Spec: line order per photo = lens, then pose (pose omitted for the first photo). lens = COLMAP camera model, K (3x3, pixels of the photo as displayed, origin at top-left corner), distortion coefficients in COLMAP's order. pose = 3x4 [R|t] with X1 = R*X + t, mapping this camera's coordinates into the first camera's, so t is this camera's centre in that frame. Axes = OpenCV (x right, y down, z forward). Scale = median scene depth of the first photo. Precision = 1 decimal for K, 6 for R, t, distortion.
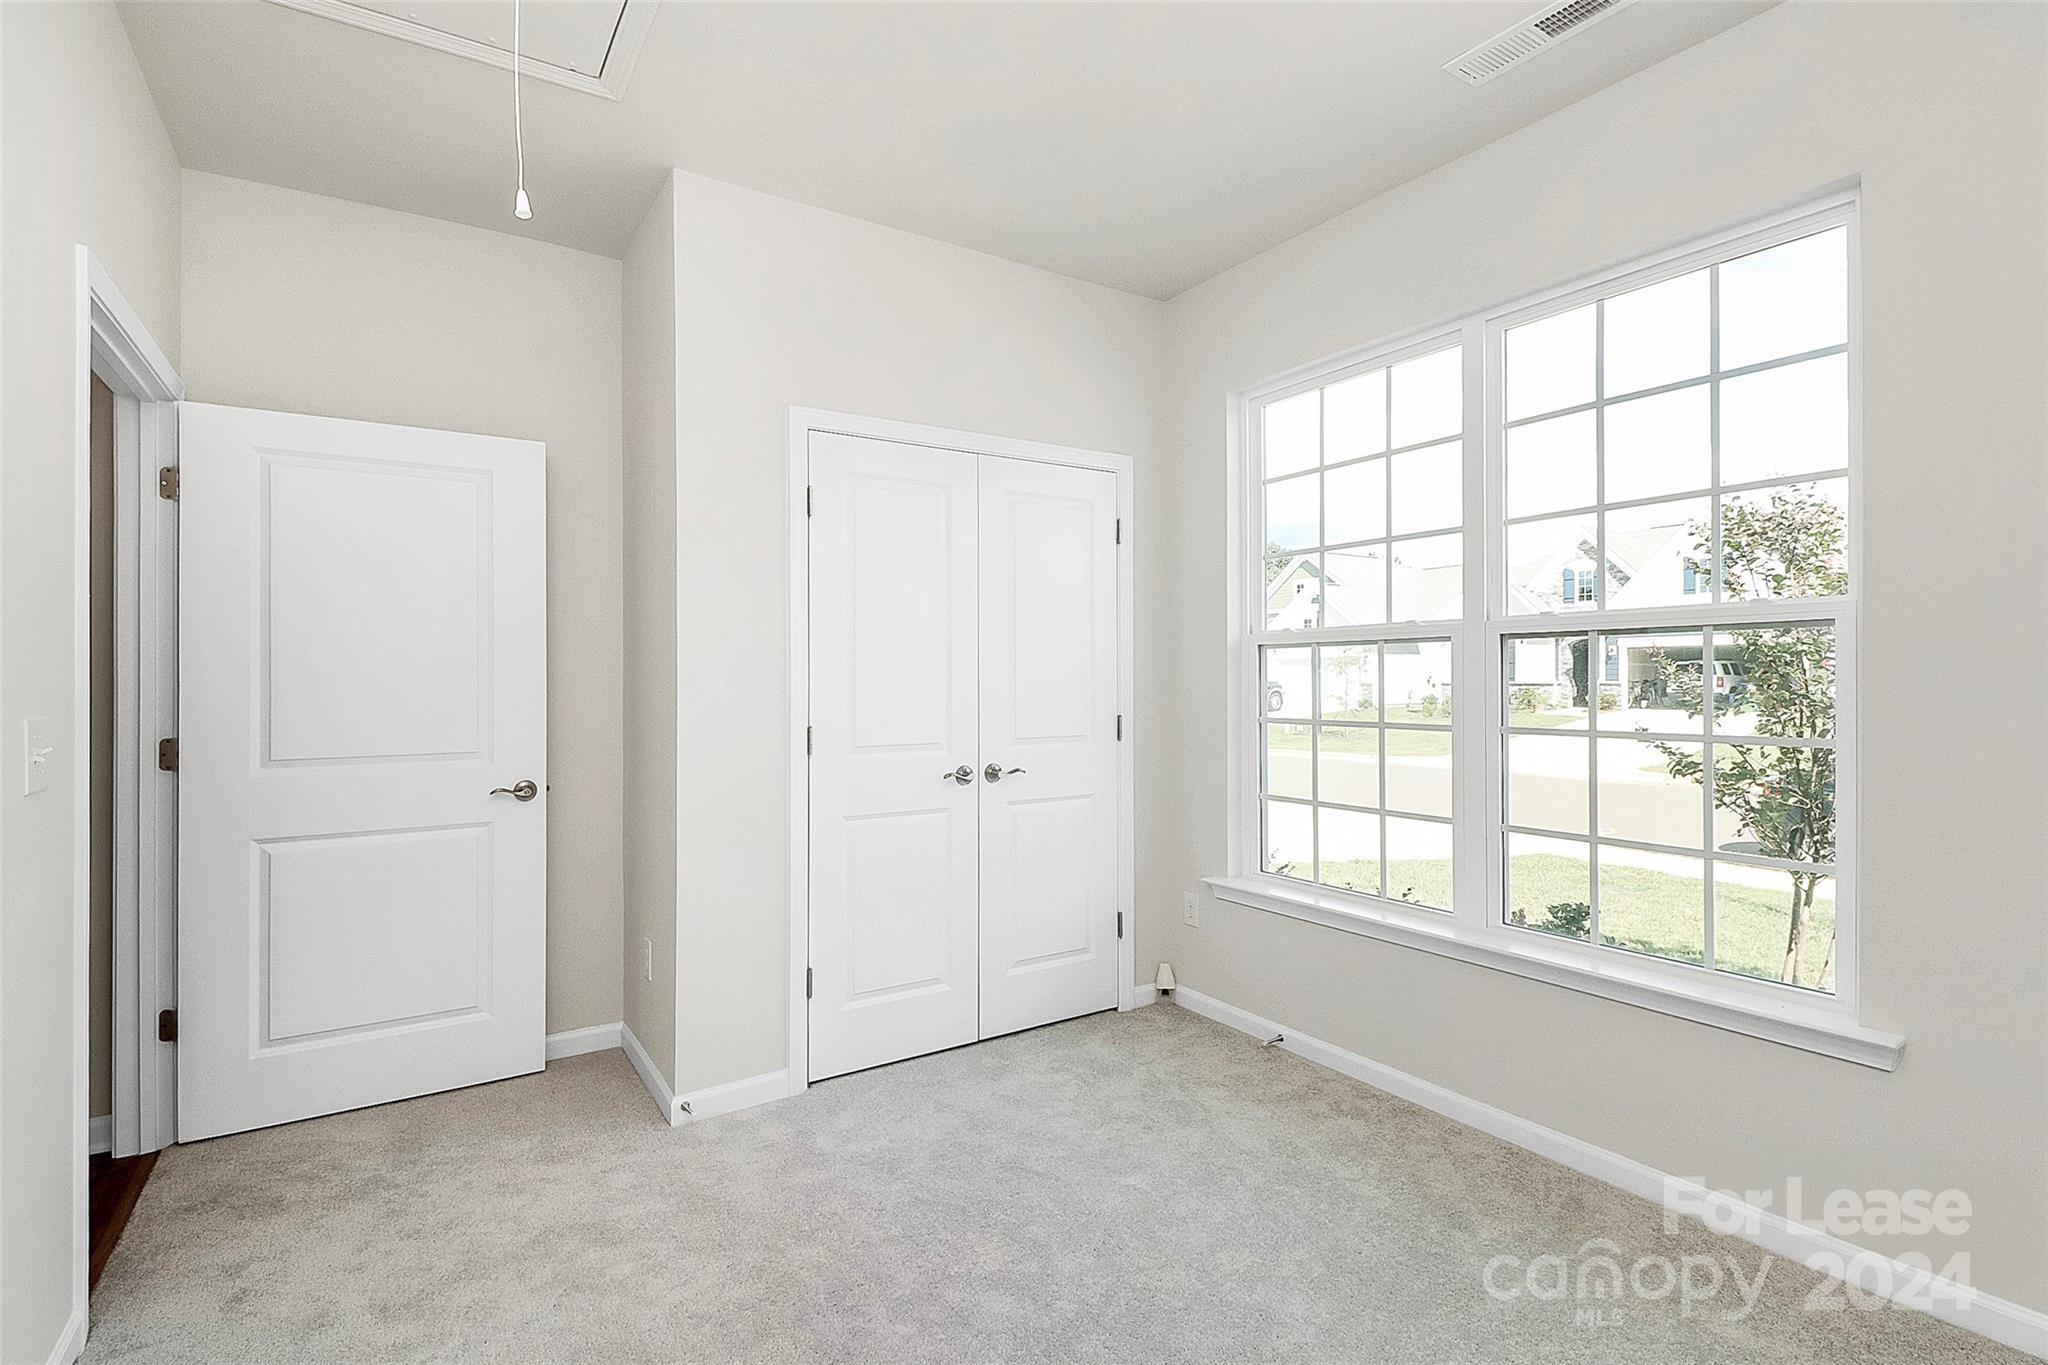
lens RADIAL K [[973.3, 0, 1018.9], [0, 973.3, 670.4], [0, 0, 1]] dist [-0.007905, -0.004044]
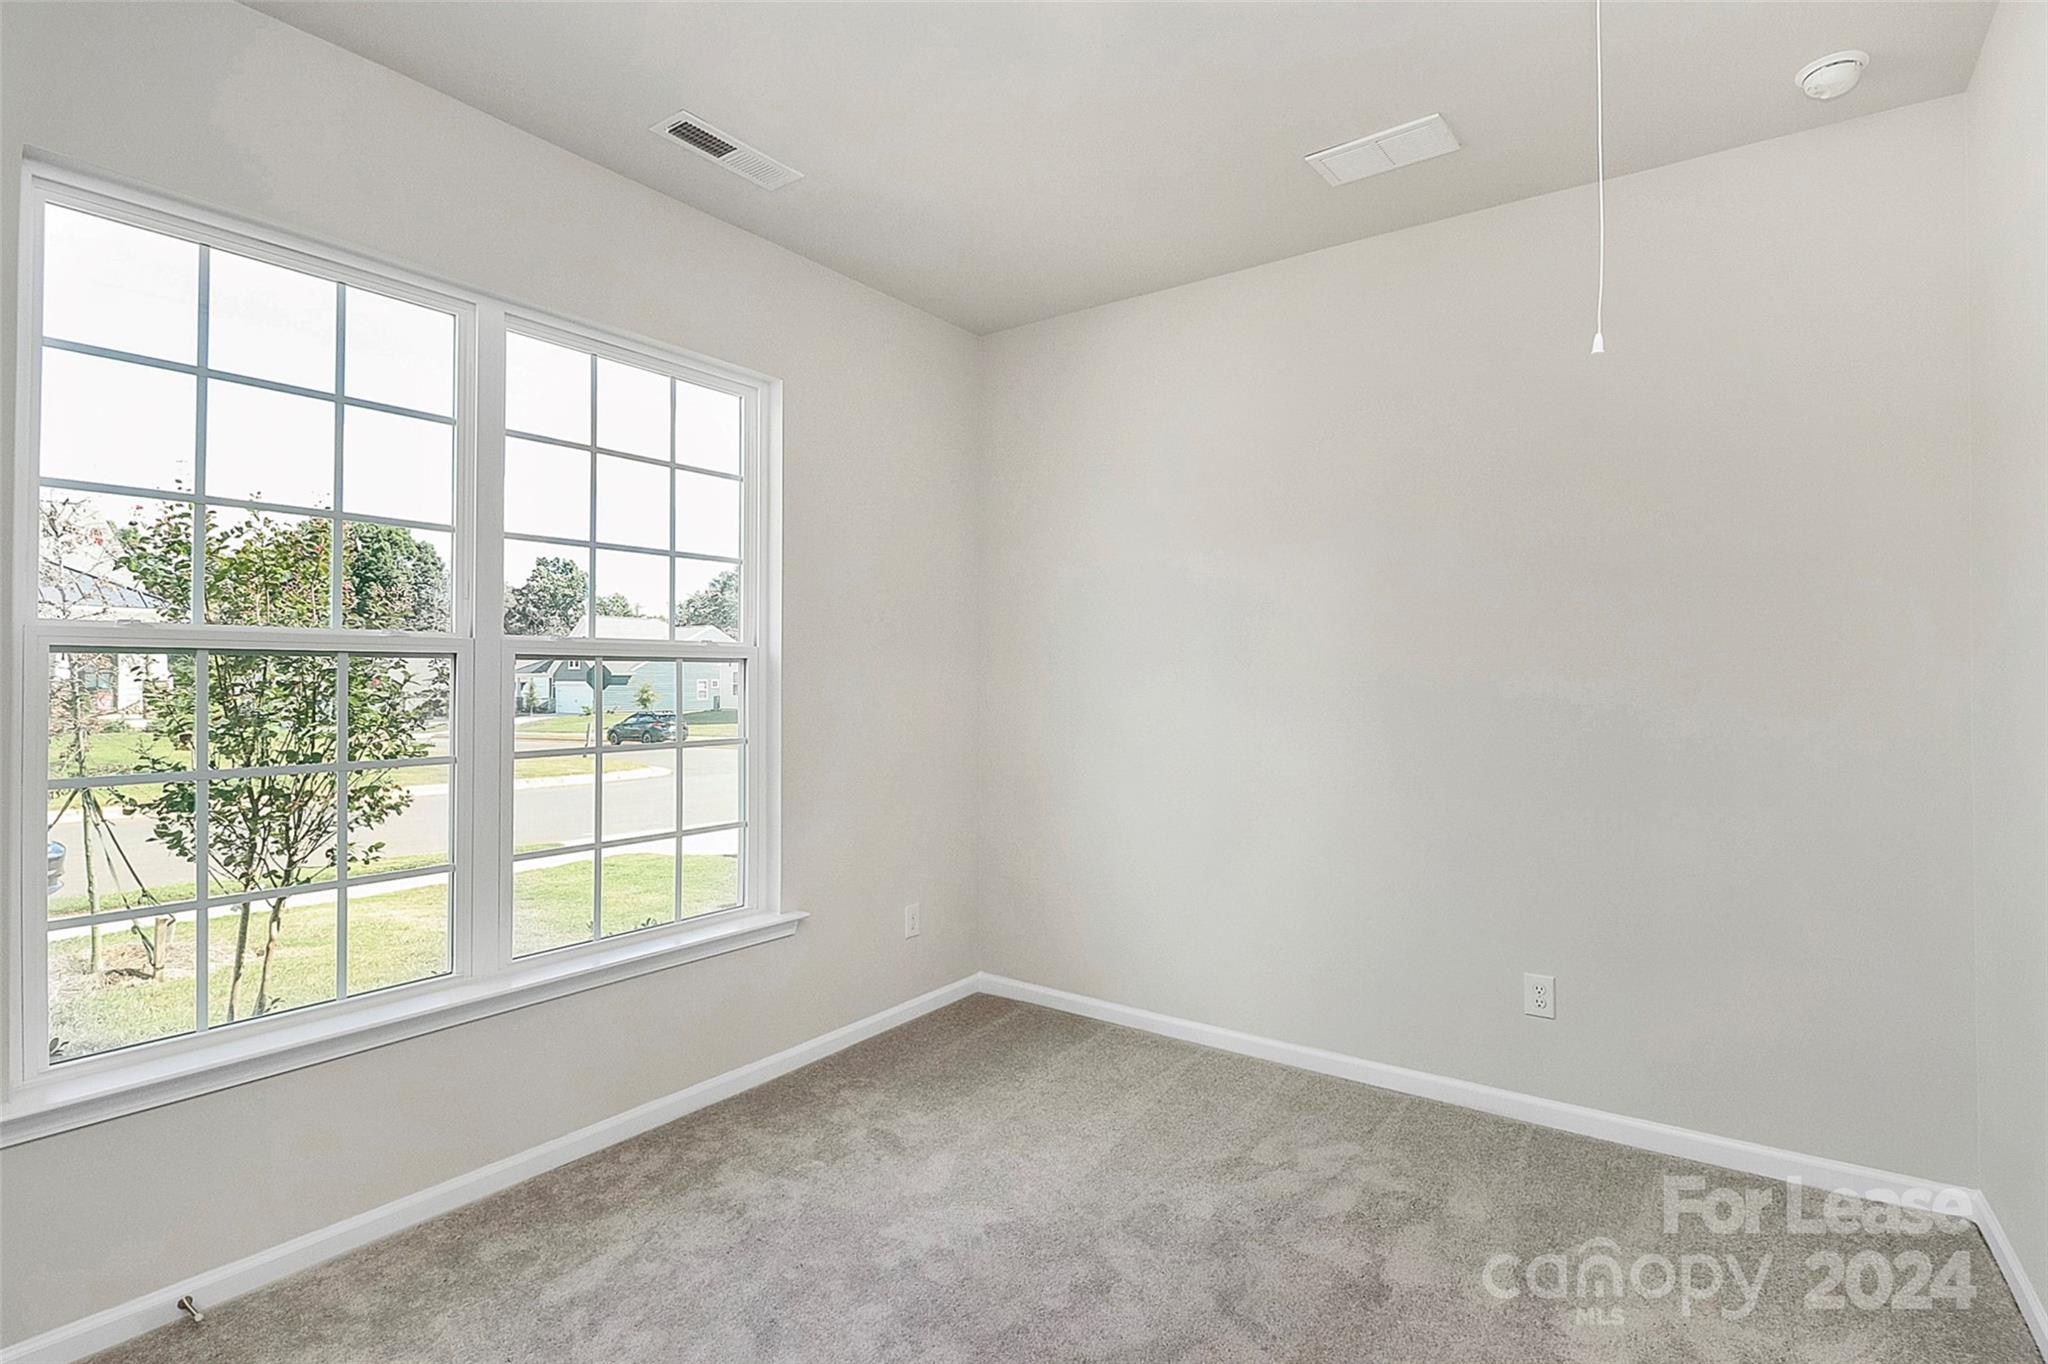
lens RADIAL K [[973.3, 0, 1028.4], [0, 973.3, 696.8], [0, 0, 1]] dist [-0.007905, -0.004044]
pose [[-0.366174, 0.004020, 0.930538, -0.609332], [0.001063, 0.999992, -0.003902, 0.011441], [-0.930546, -0.000439, -0.366175, 0.947781]]
